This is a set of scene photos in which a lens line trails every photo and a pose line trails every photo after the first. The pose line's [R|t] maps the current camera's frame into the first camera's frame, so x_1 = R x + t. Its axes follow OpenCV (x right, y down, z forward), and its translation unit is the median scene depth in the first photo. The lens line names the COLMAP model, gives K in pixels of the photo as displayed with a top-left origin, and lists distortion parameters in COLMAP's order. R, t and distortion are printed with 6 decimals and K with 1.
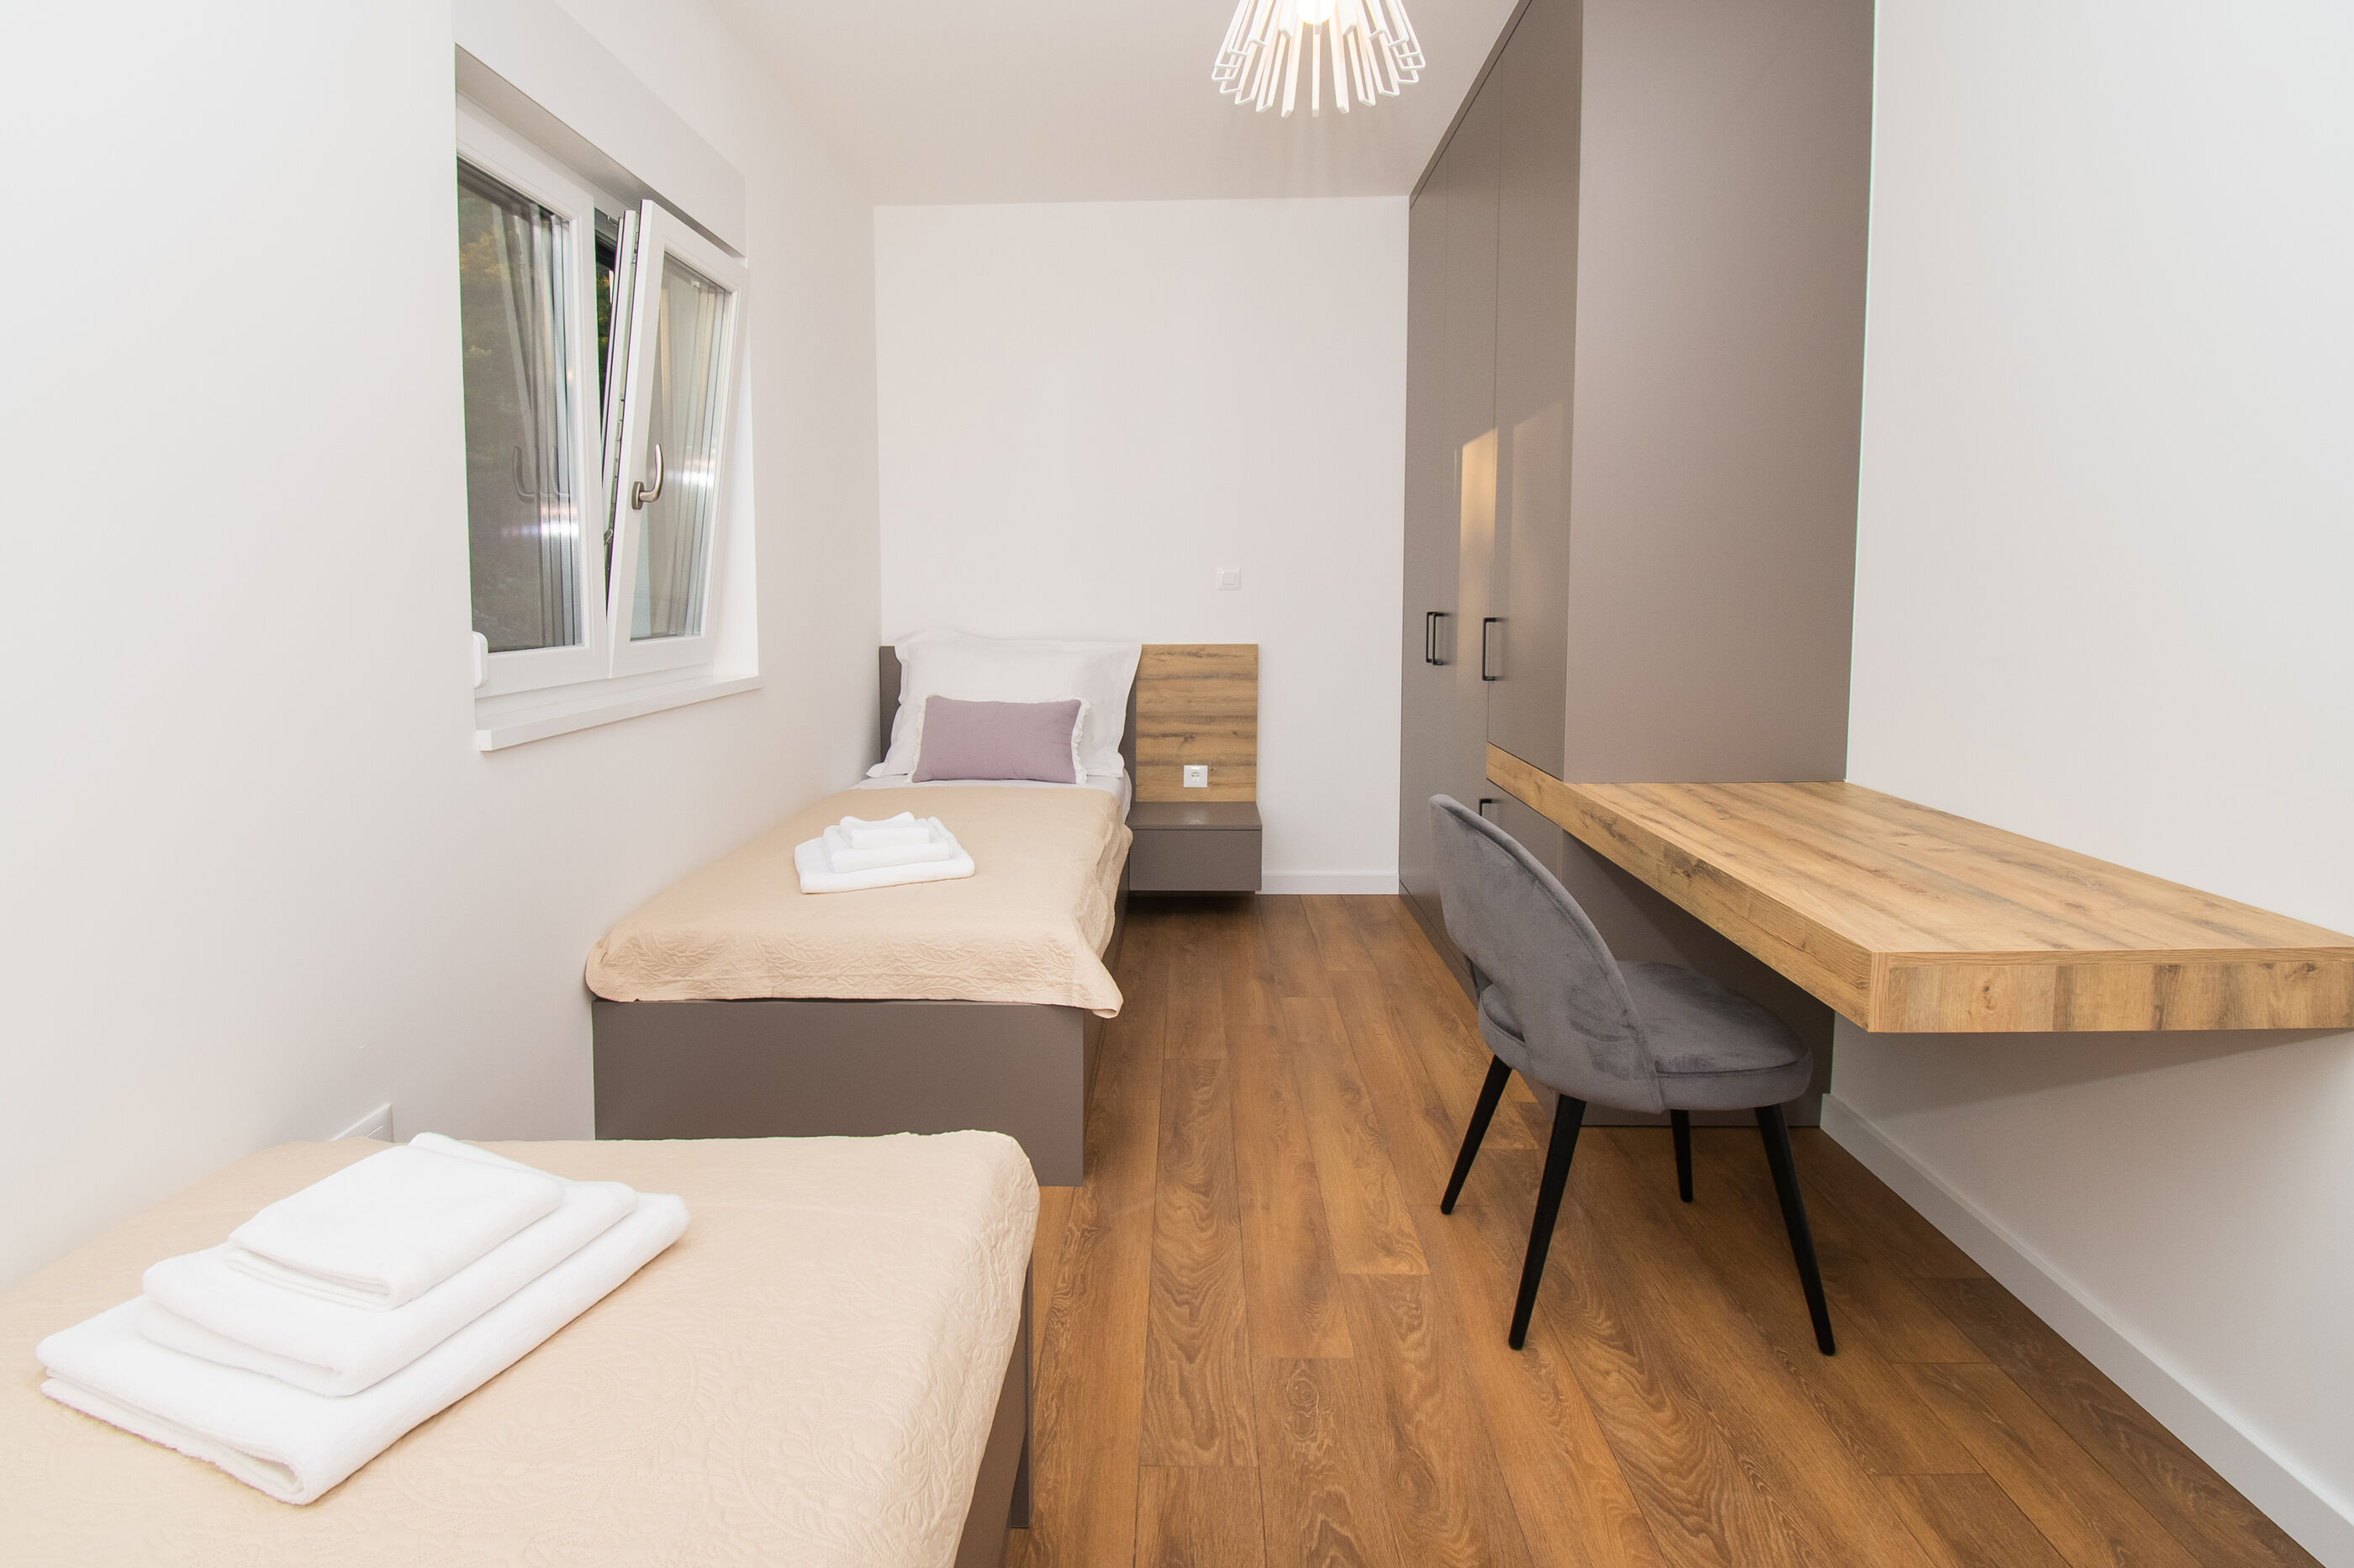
lens RADIAL K [[1025.6, 0, 1053.7], [0, 1025.6, 675.1], [0, 0, 1]] dist [0.012169, -0.013846]
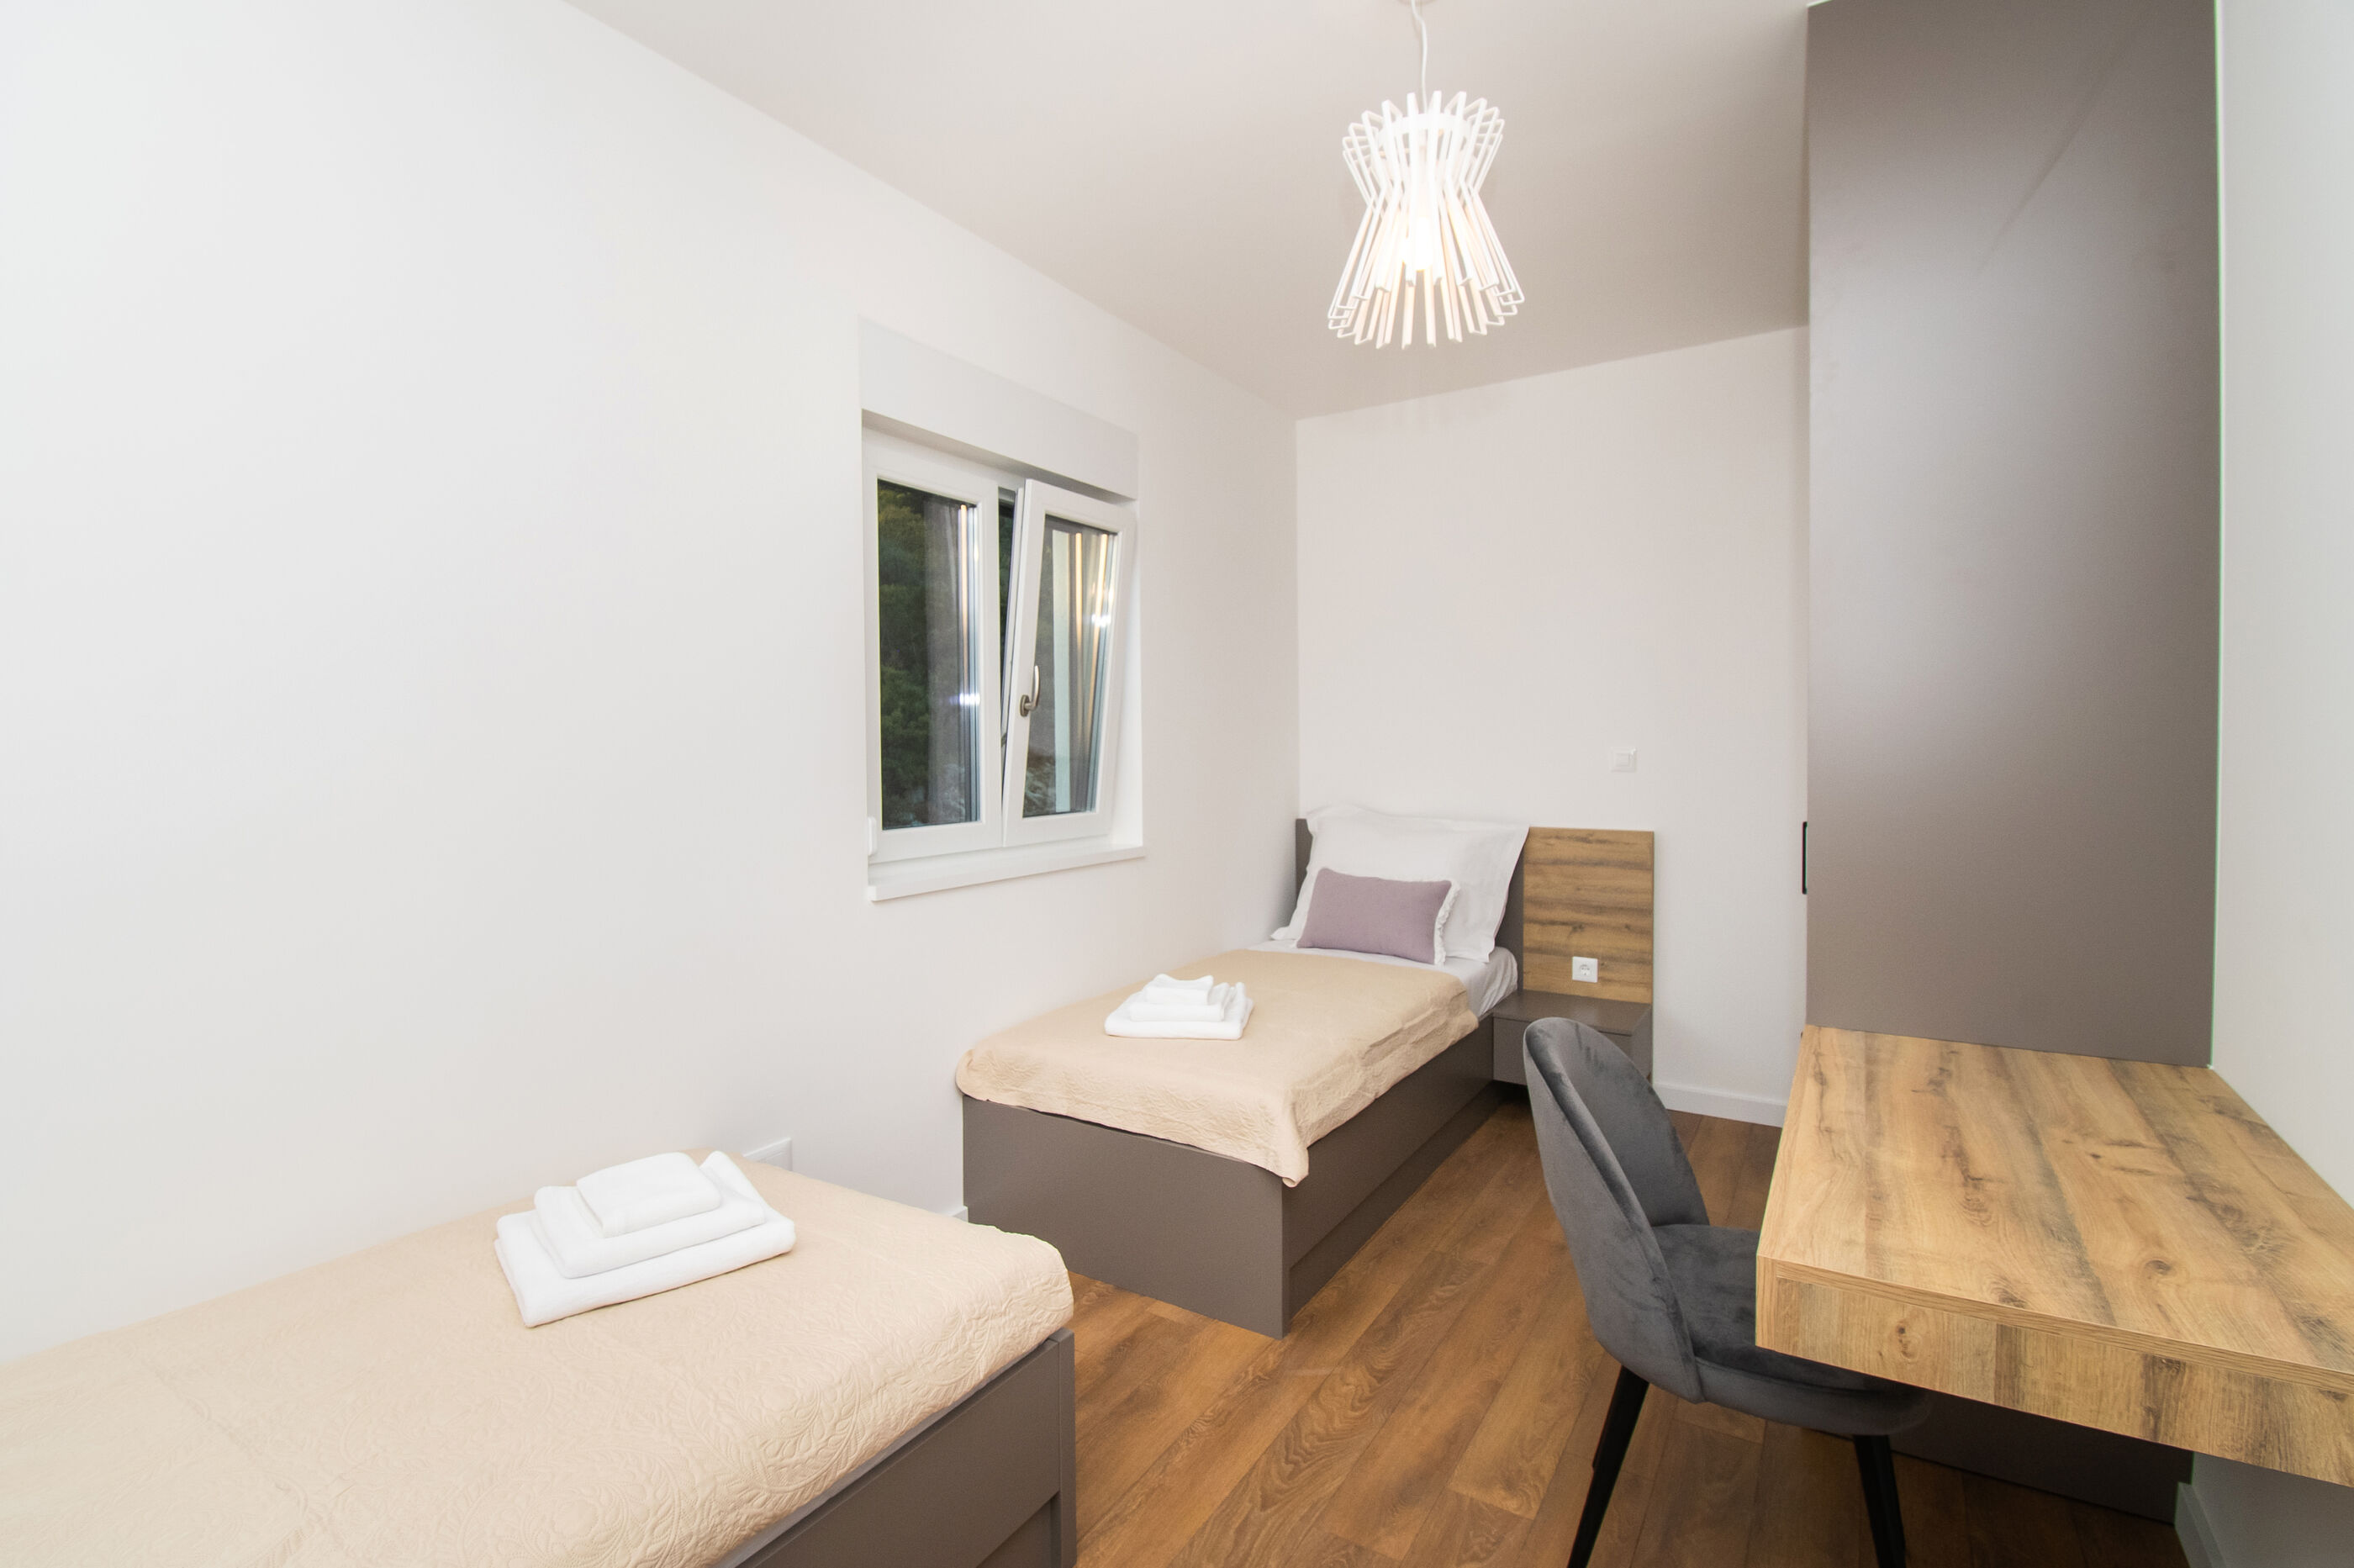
lens RADIAL K [[1043.0, 0, 1186.3], [0, 1043.0, 776.3], [0, 0, 1]] dist [0.006694, -0.015782]
pose [[0.865420, 0.011017, -0.500927, 0.458793], [-0.030856, 0.999033, -0.031336, -0.056282], [0.500097, 0.042575, 0.864922, -0.025180]]
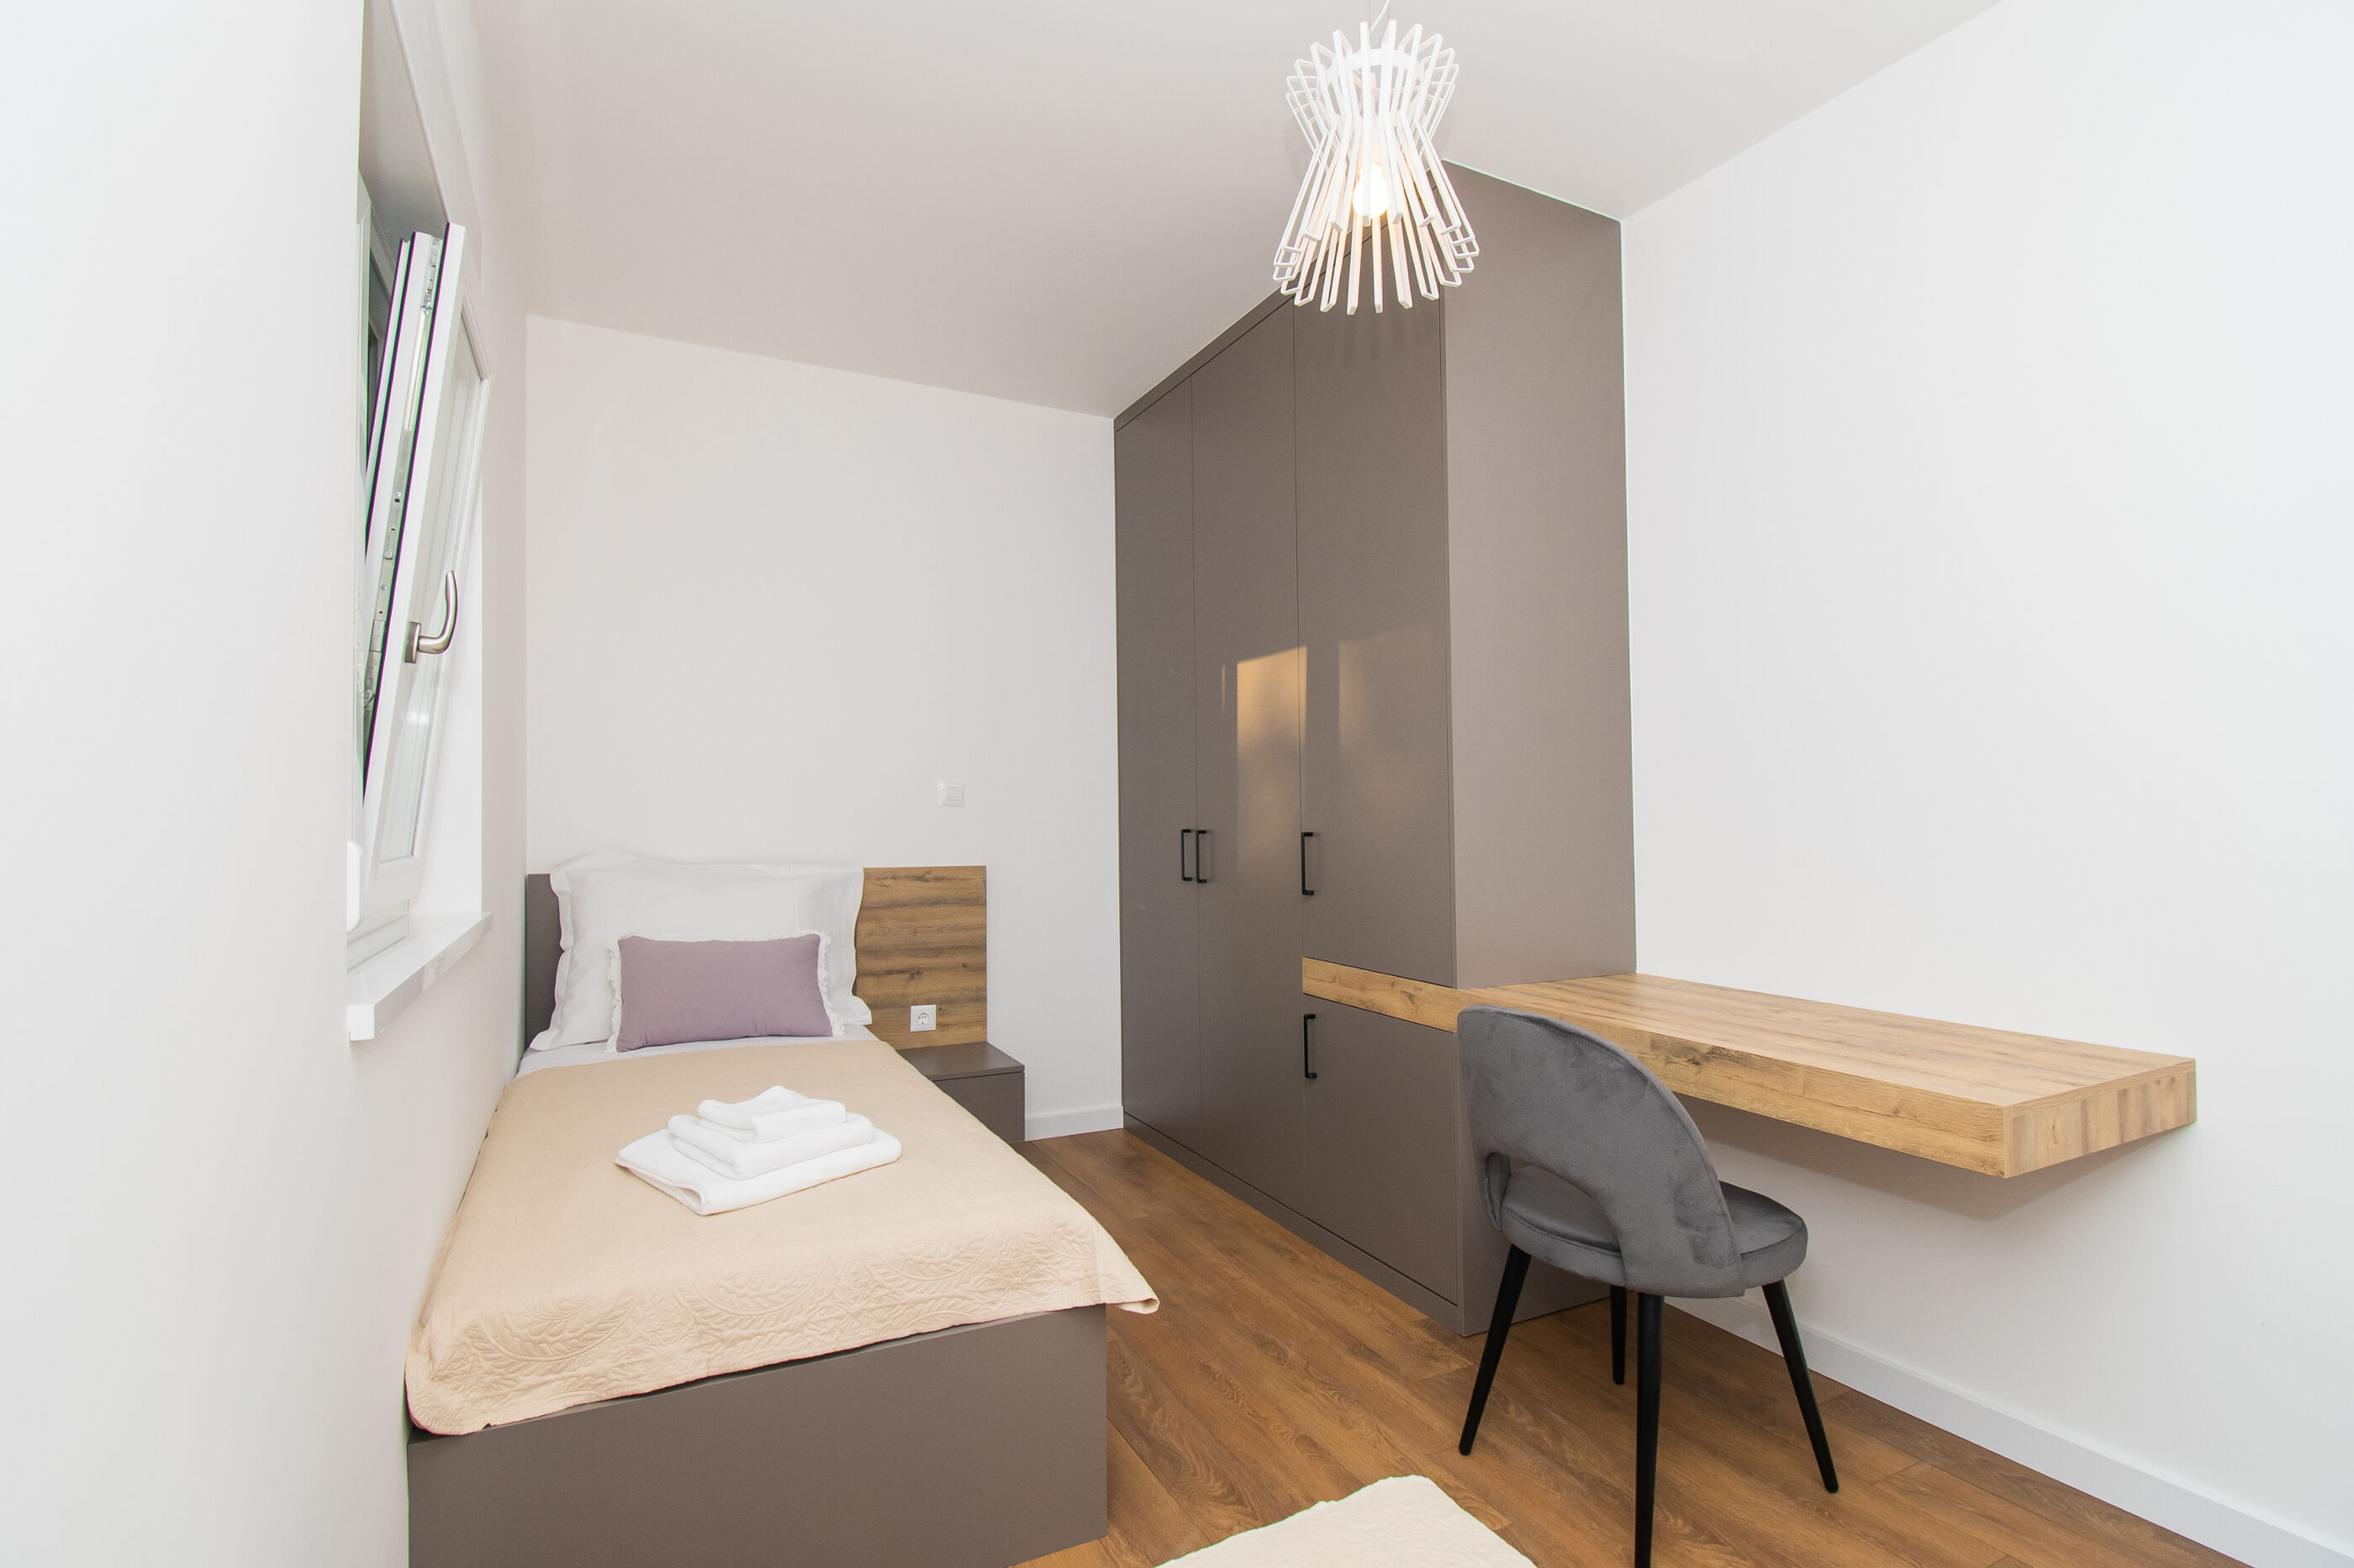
lens RADIAL K [[1105.1, 0, 873.3], [0, 1105.1, 809.4], [0, 0, 1]] dist [0.001389, -0.010668]
pose [[0.893202, 0.012940, 0.449469, -0.499494], [0.029587, 0.995728, -0.087462, 0.004277], [-0.448681, 0.091419, 0.889004, 0.252814]]
